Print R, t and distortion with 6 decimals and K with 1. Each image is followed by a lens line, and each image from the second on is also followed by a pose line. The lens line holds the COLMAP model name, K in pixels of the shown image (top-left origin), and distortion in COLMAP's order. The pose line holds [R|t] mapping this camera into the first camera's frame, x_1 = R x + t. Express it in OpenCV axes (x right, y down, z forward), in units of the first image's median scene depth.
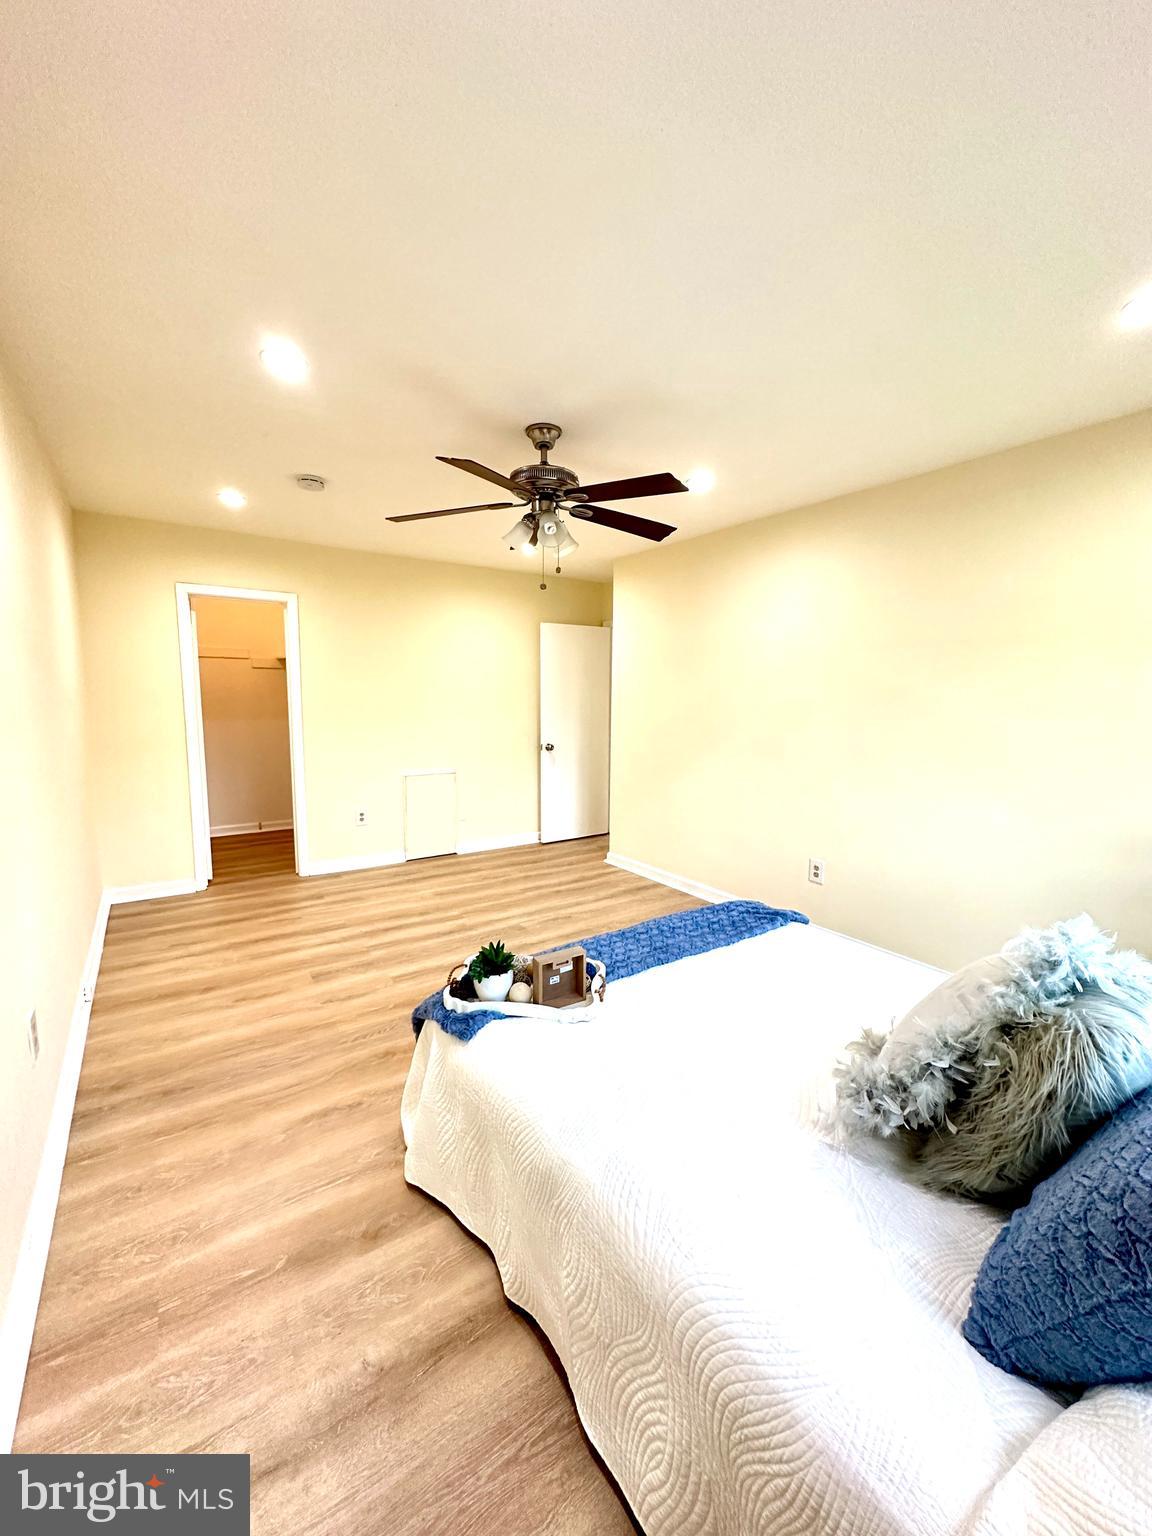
lens RADIAL K [[610.7, 0, 568.3], [0, 610.7, 758.4], [0, 0, 1]] dist [-0.002067, 0.000984]
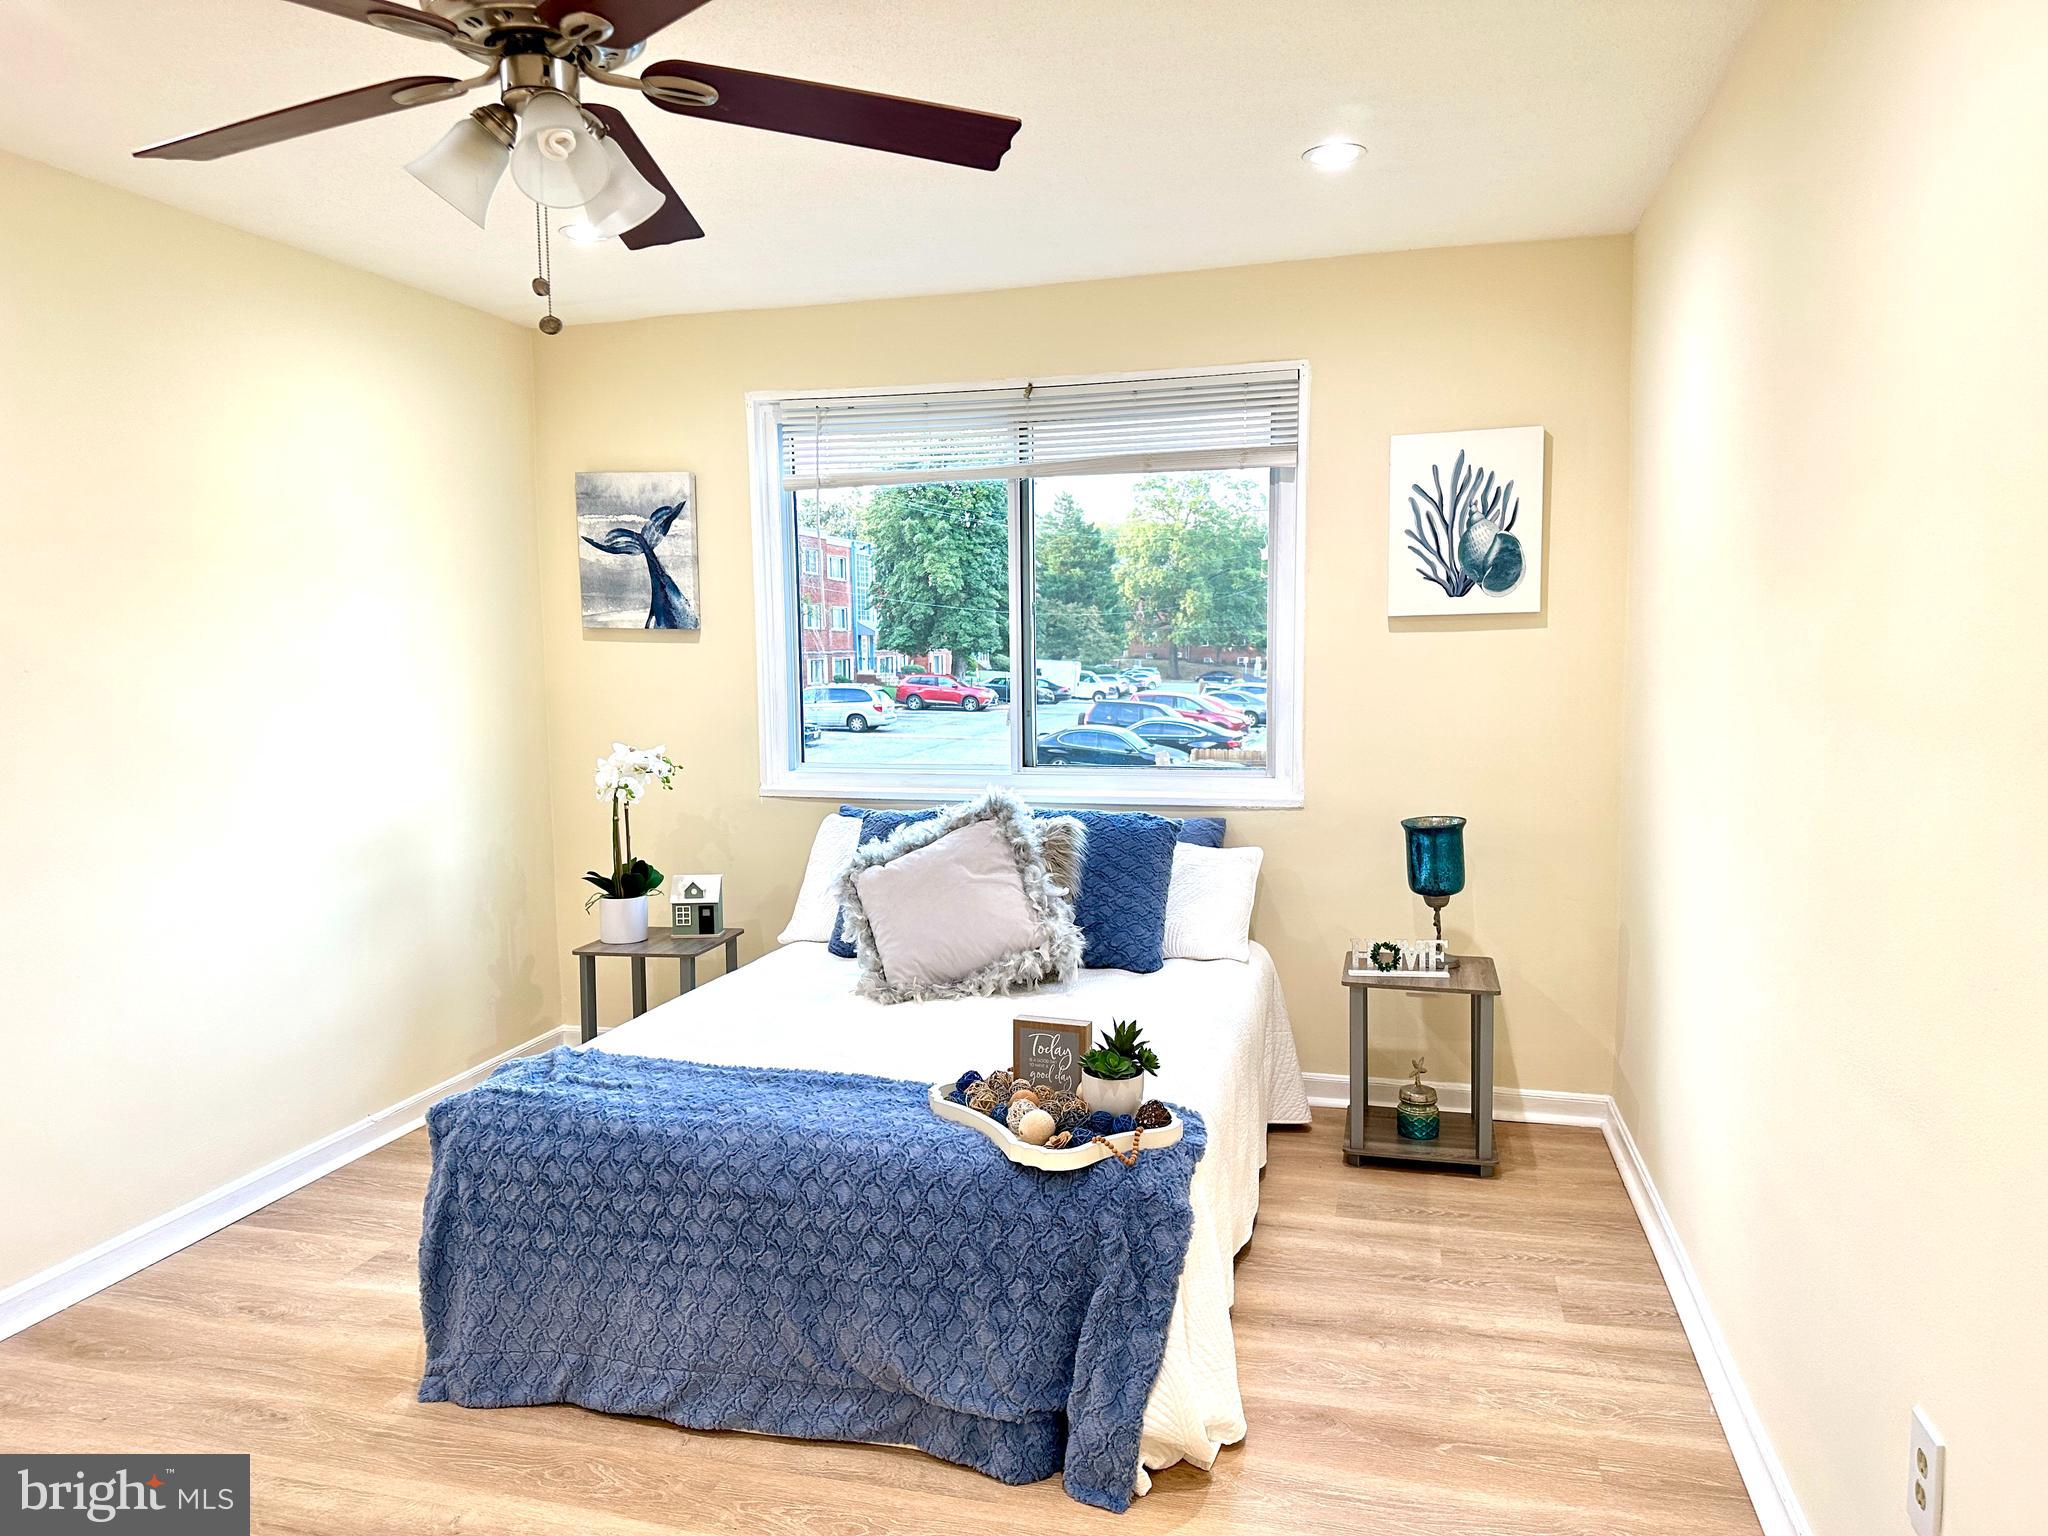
lens RADIAL K [[1430.4, 0, 1025.5], [0, 1430.4, 751.3], [0, 0, 1]] dist [0.058721, -0.074420]
pose [[-0.662723, -0.059646, 0.746485, -0.617907], [0.088609, 0.983575, 0.157256, -0.123725], [-0.743604, 0.170363, -0.646552, 1.054252]]
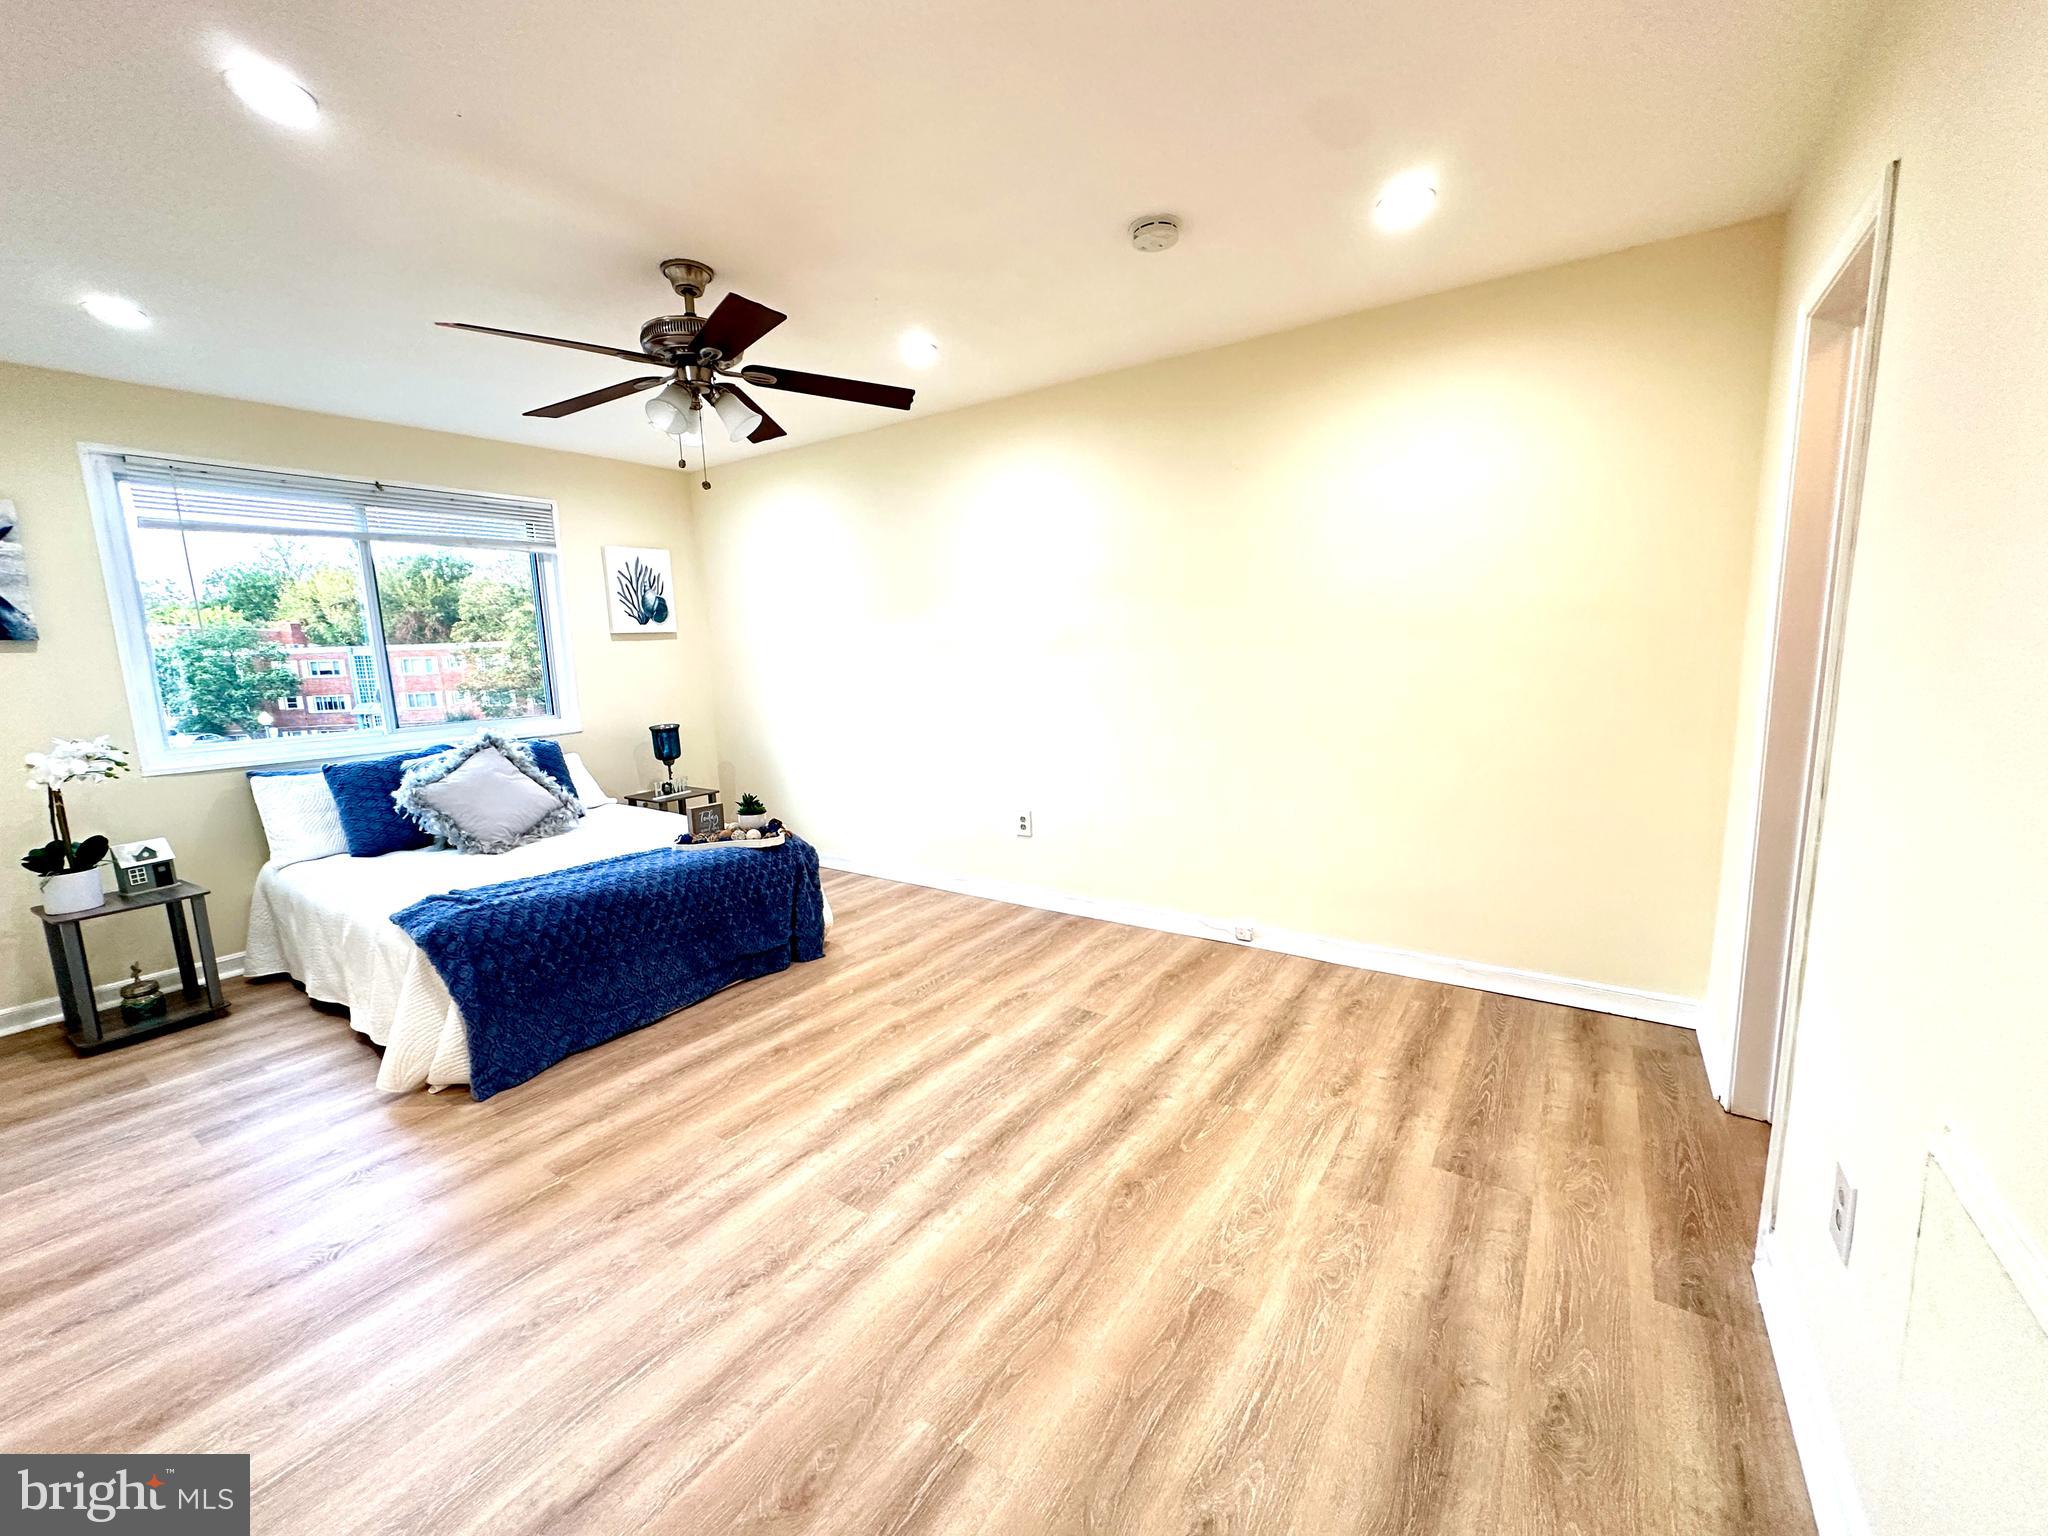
lens RADIAL K [[814.2, 0, 1018.4], [0, 814.2, 761.9], [0, 0, 1]] dist [-0.002067, 0.000984]
pose [[-0.928022, 0.074654, -0.364970, -0.002475], [-0.016646, 0.970426, 0.240825, -0.155352], [0.372154, 0.229566, -0.899333, 1.634433]]
